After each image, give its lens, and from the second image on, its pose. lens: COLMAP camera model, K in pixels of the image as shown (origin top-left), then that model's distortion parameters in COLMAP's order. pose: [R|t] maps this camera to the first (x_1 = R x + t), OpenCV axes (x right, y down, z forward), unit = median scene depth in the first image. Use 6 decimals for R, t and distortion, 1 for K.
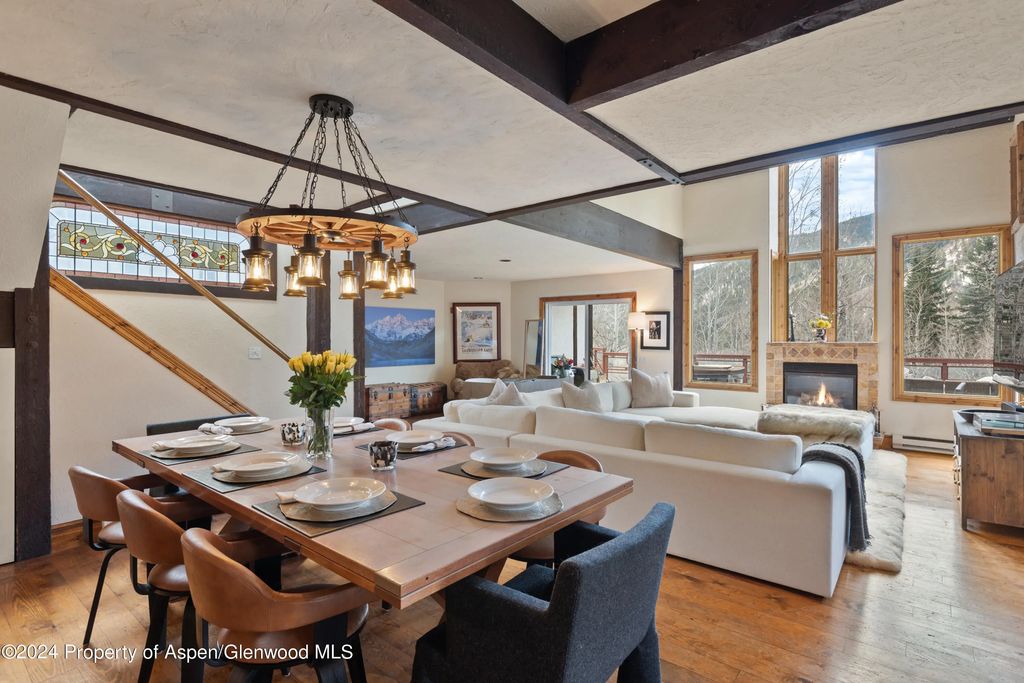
lens RADIAL K [[515.7, 0, 512.0], [0, 515.7, 341.5], [0, 0, 1]] dist [0.001087, 0.000089]
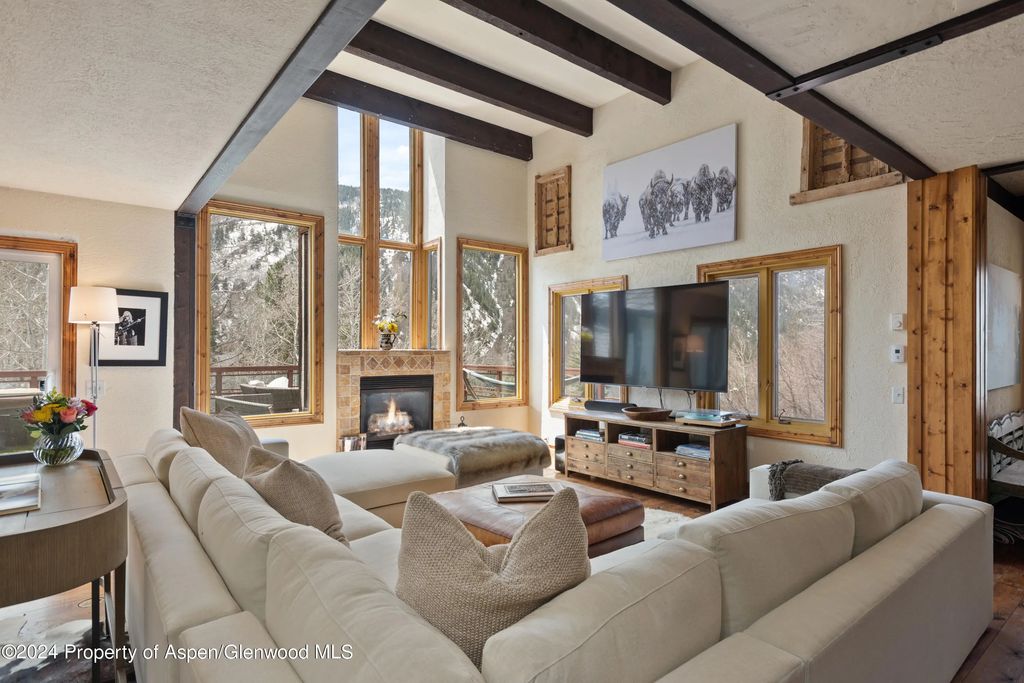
lens RADIAL K [[547.5, 0, 522.3], [0, 547.5, 342.0], [0, 0, 1]] dist [0.020599, 0.000940]
pose [[0.195358, 0.006381, 0.980711, -0.198467], [-0.001500, 0.999980, -0.006208, -0.005756], [-0.980731, -0.000258, 0.195364, 0.605778]]
